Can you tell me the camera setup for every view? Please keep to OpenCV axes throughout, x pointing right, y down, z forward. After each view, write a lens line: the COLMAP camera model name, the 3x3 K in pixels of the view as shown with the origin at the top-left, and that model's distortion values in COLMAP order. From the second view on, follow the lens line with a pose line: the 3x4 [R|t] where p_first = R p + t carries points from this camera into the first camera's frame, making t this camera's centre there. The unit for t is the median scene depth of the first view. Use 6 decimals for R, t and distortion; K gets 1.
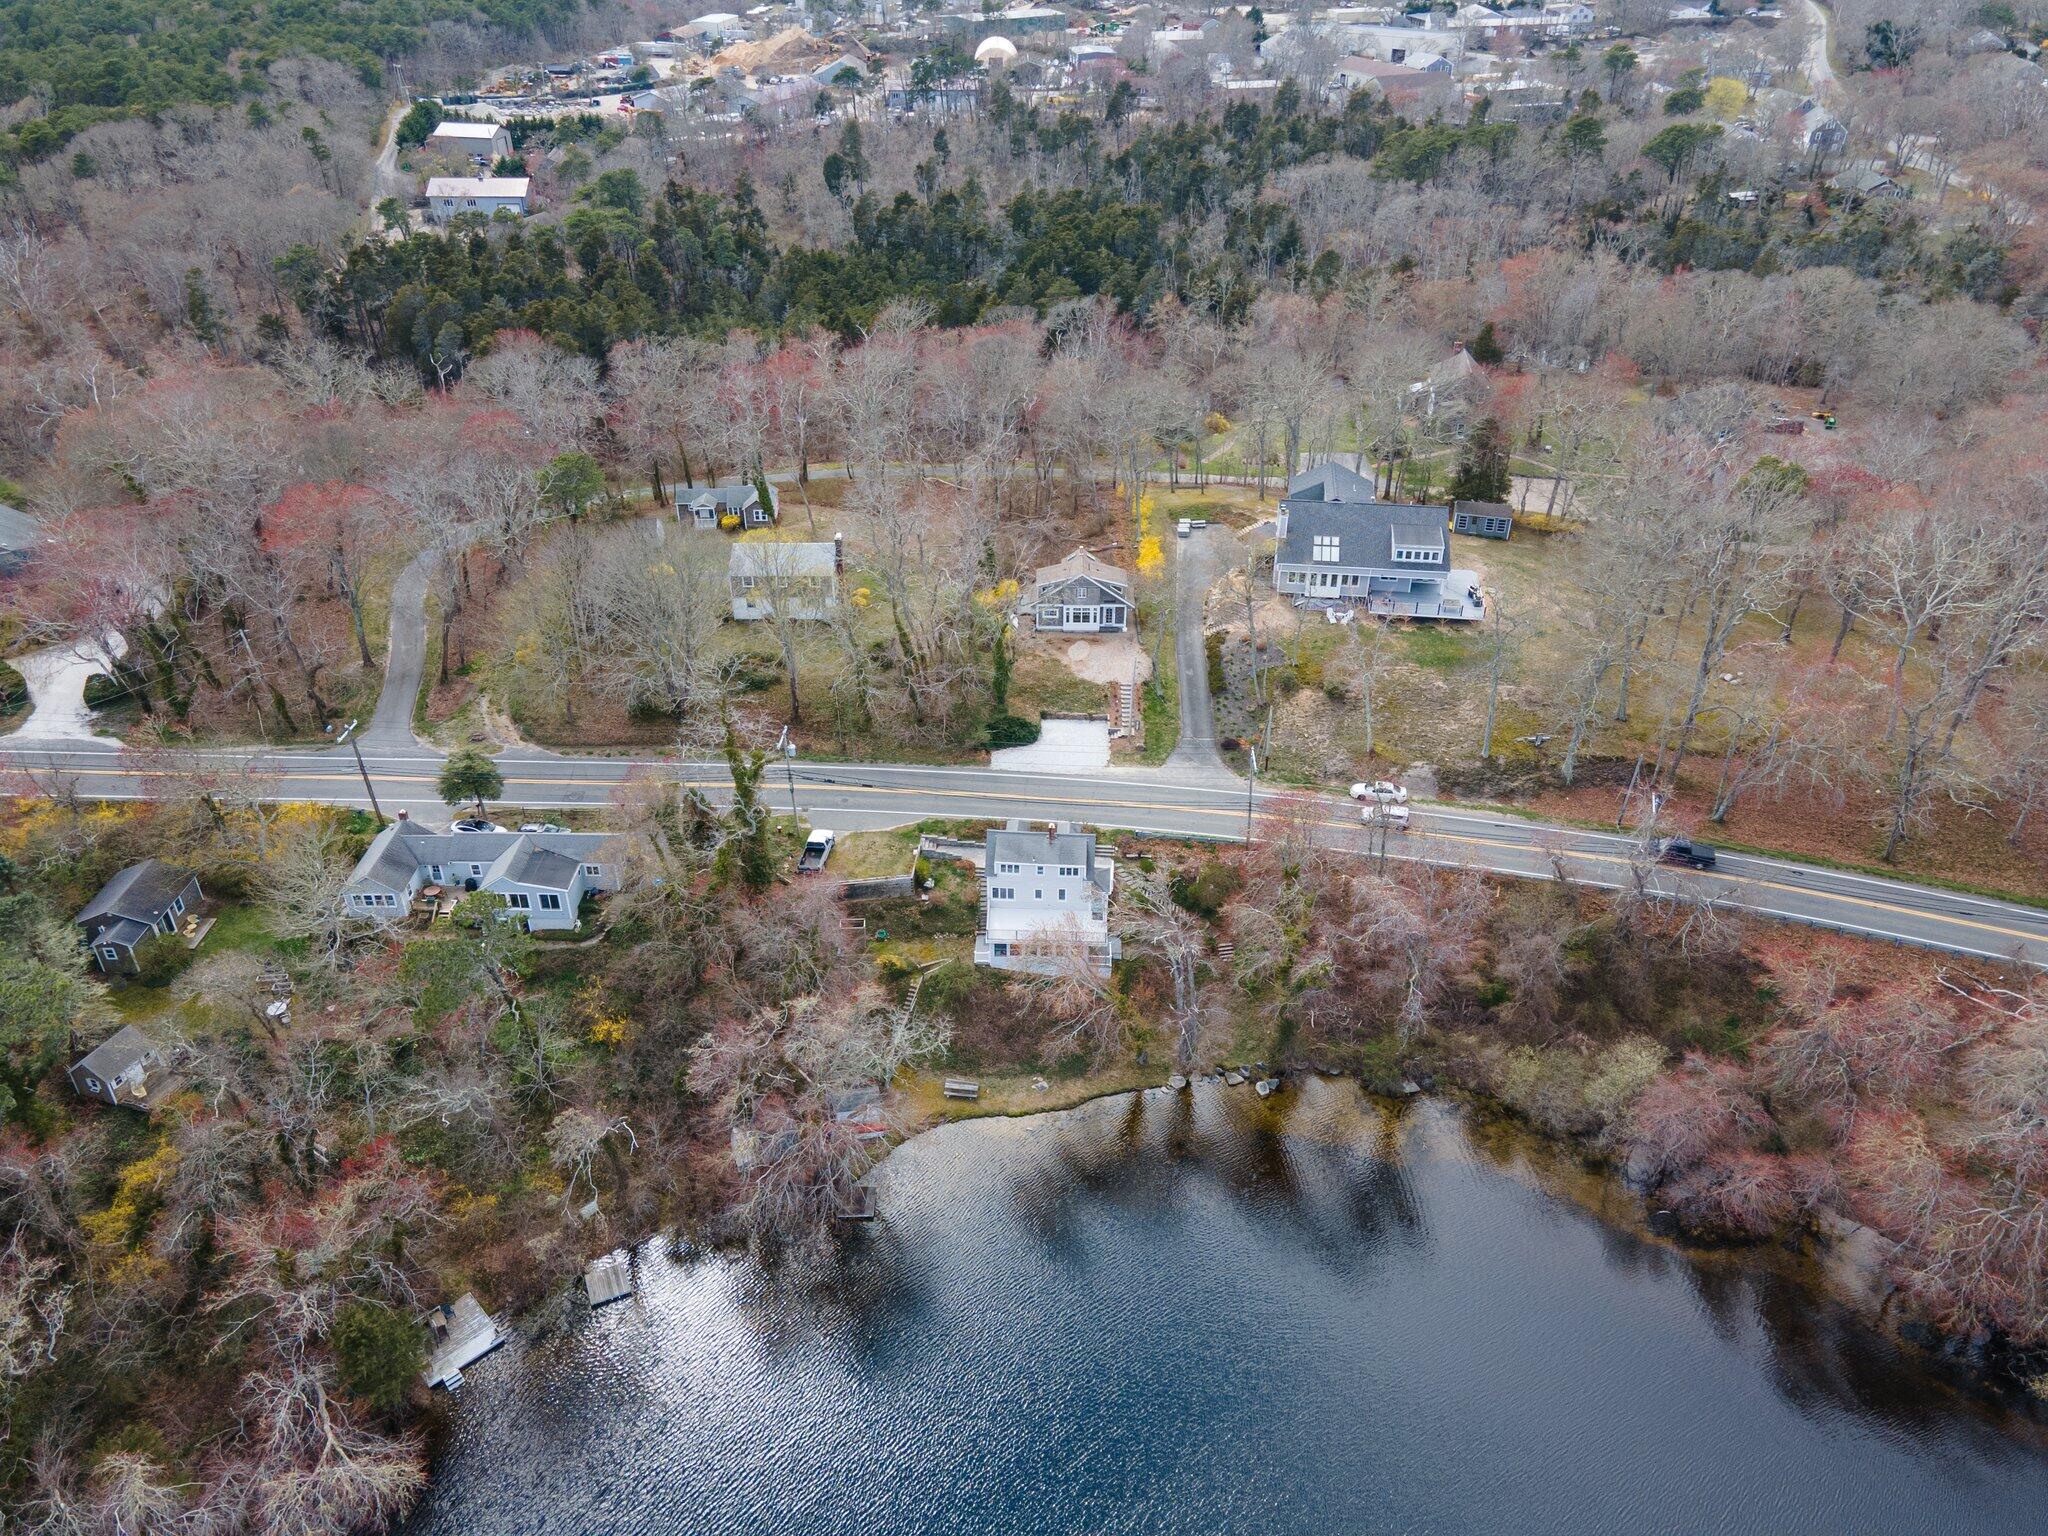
lens RADIAL K [[1477.4, 0, 1025.2], [0, 1477.4, 776.0], [0, 0, 1]] dist [0.027520, 0.056360]
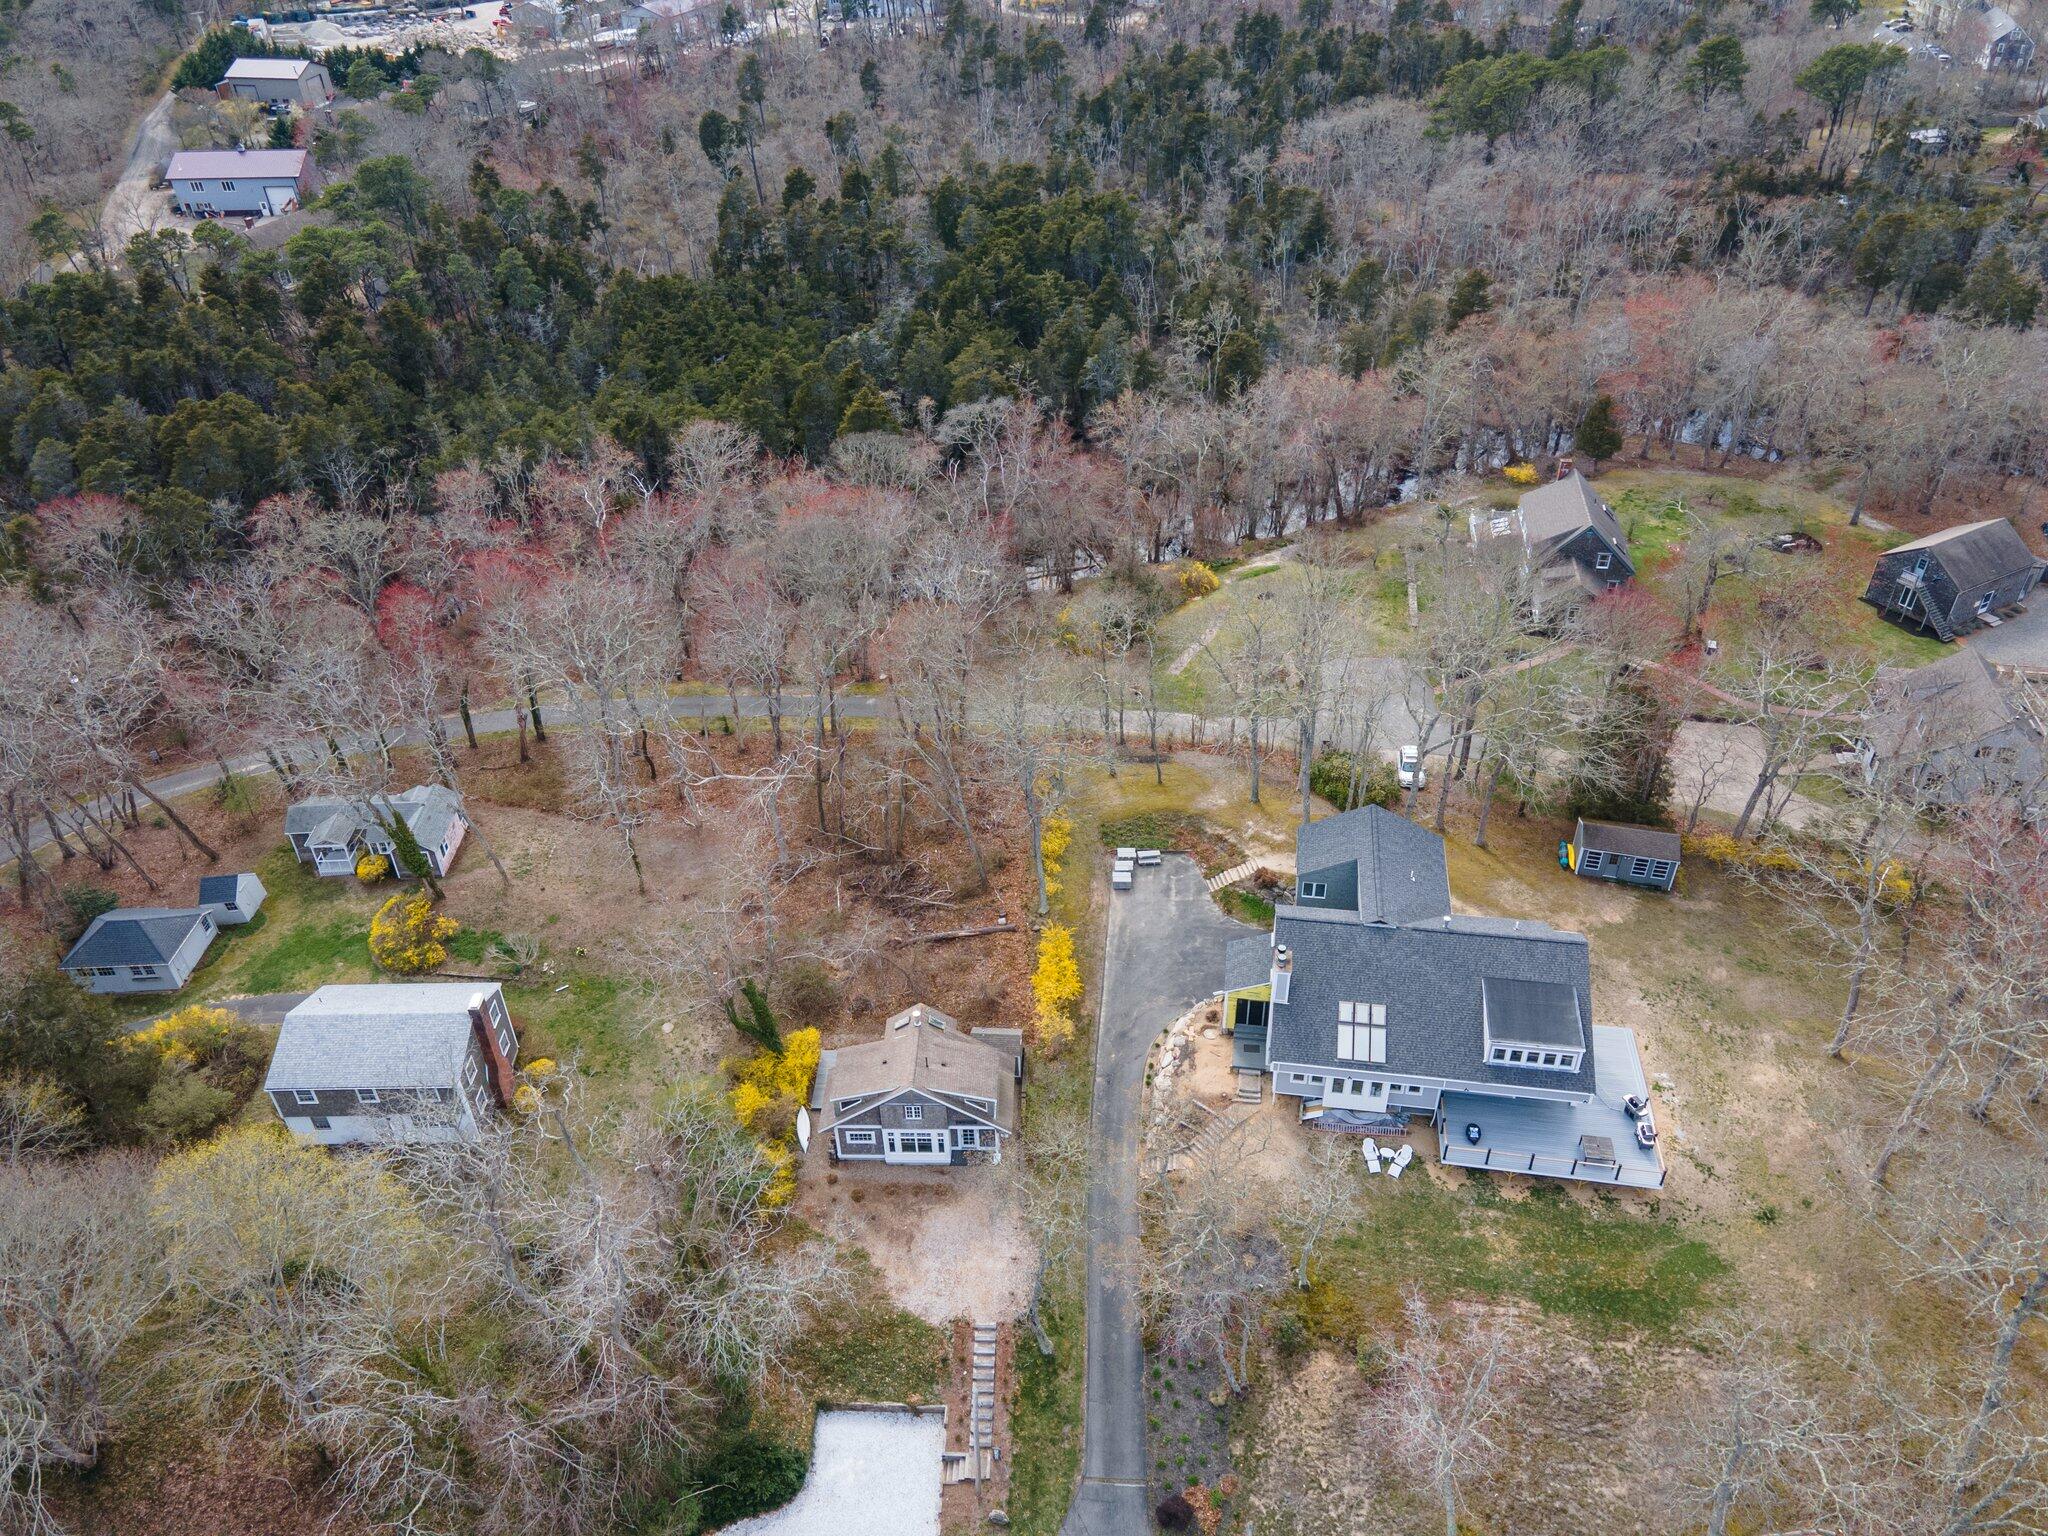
lens RADIAL K [[1477.4, 0, 1029.2], [0, 1477.4, 788.3], [0, 0, 1]] dist [0.027520, 0.056360]
pose [[0.999697, -0.012426, -0.021260, 0.098457], [0.014151, 0.996448, 0.083011, -0.300879], [0.020153, -0.083287, 0.996322, 0.484783]]
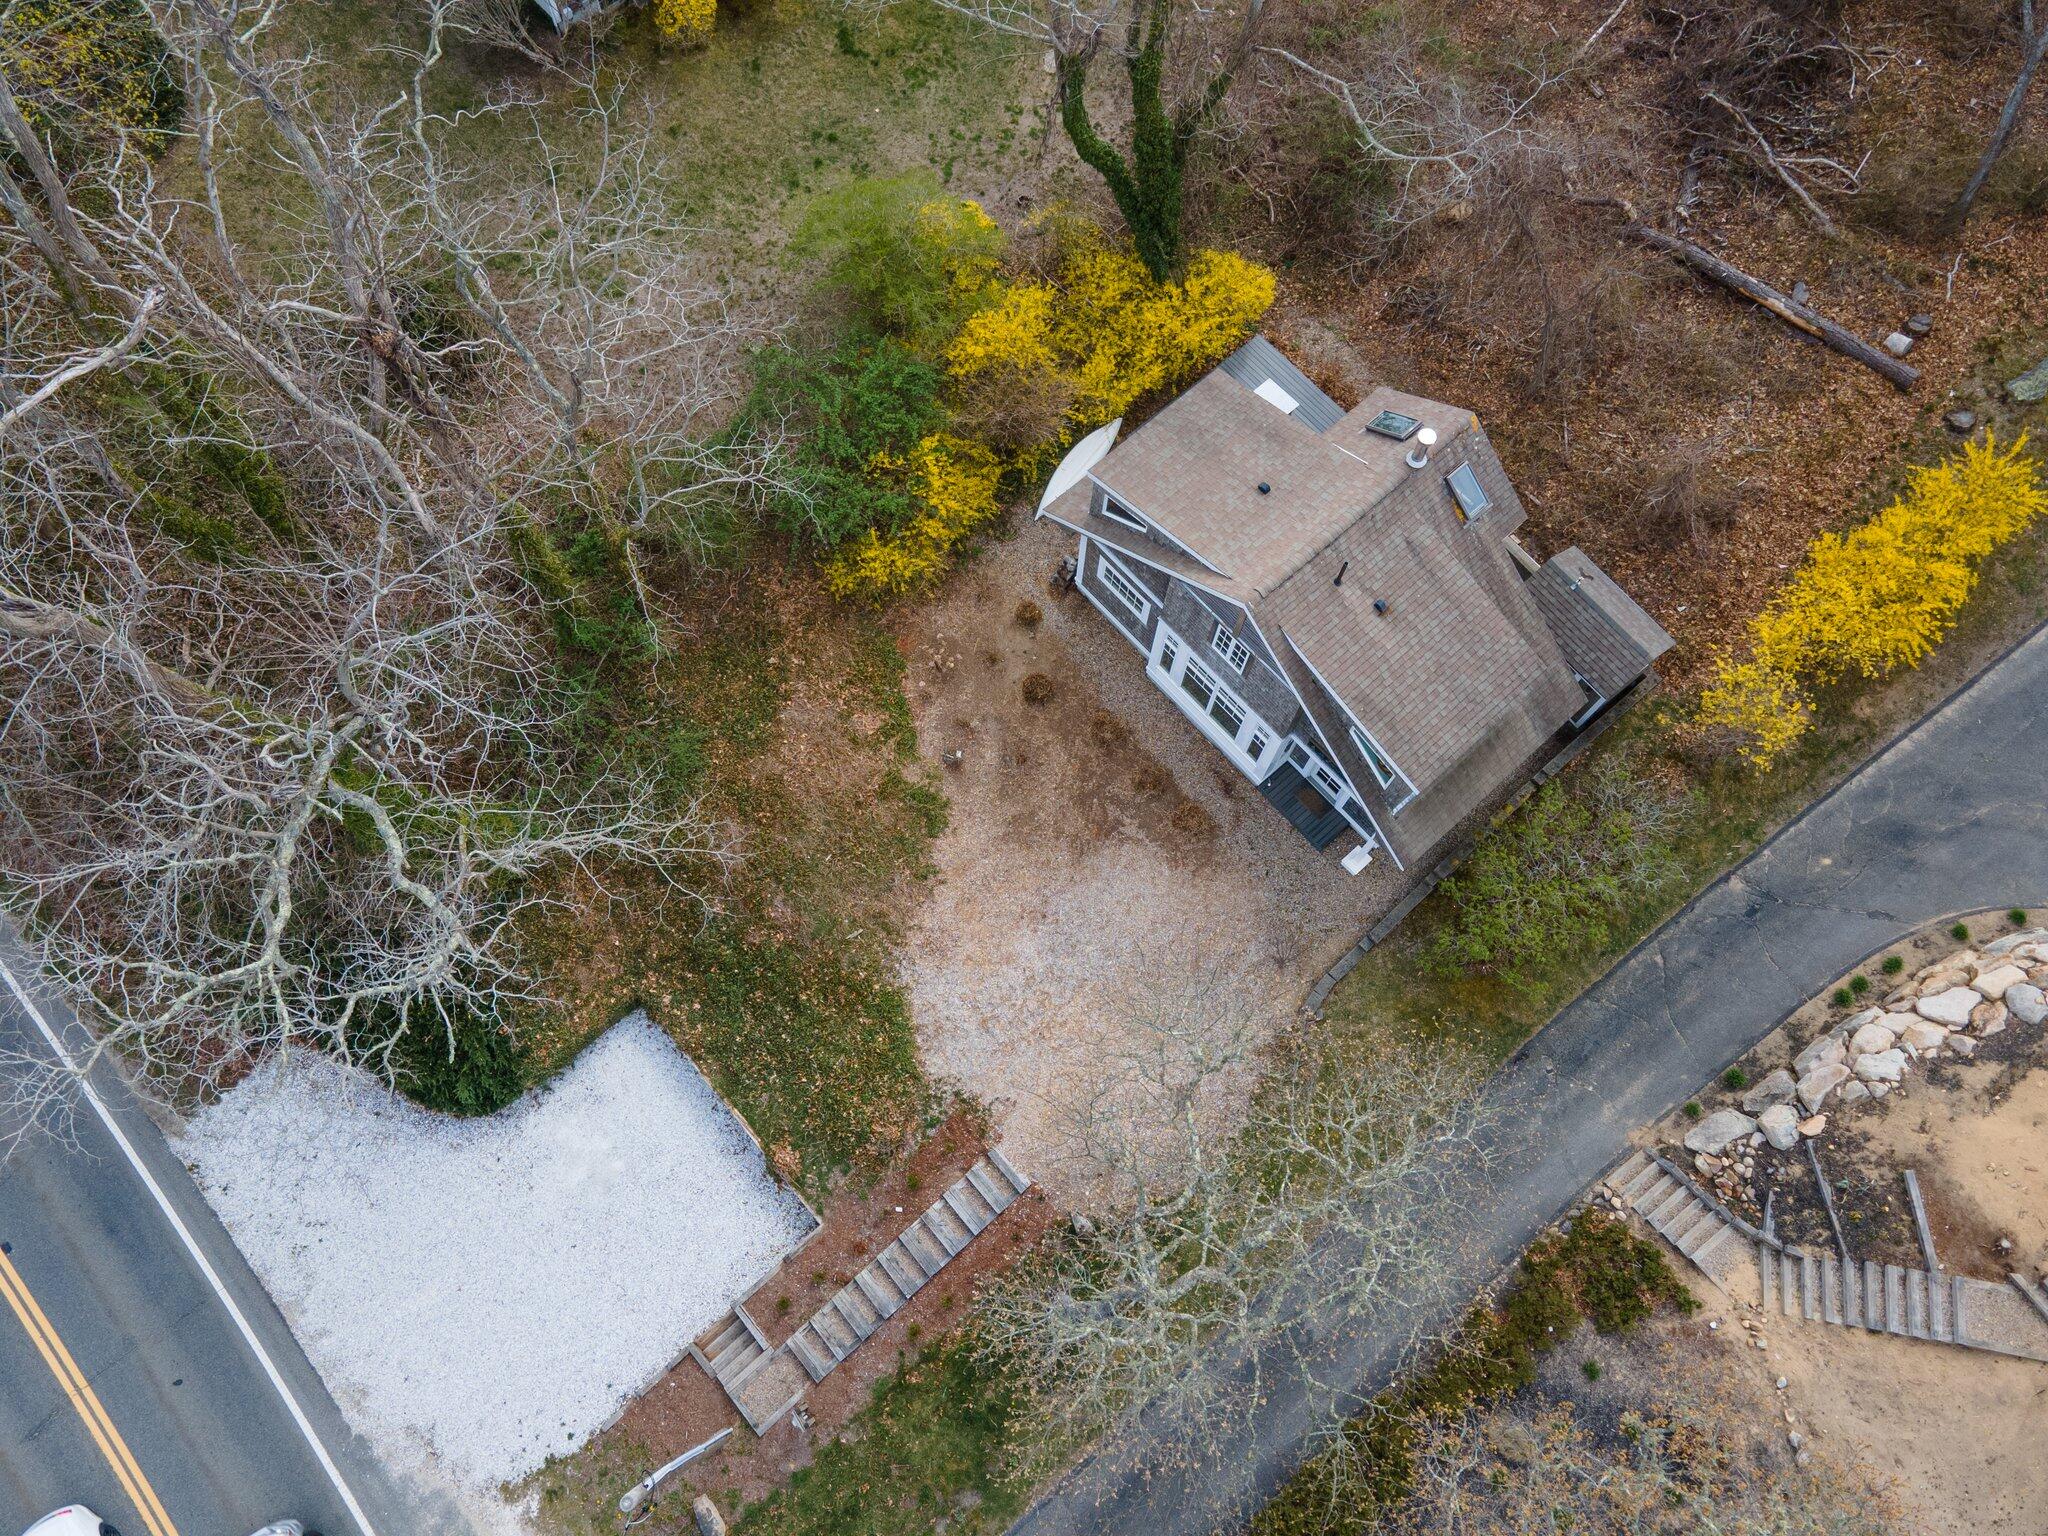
lens RADIAL K [[1477.4, 0, 988.1], [0, 1477.4, 784.0], [0, 0, 1]] dist [0.027520, 0.056360]
pose [[0.676239, 0.697867, -0.235972, 0.078705], [-0.414160, 0.625051, 0.661652, -0.240374], [0.609239, -0.349705, 0.711712, 0.867136]]
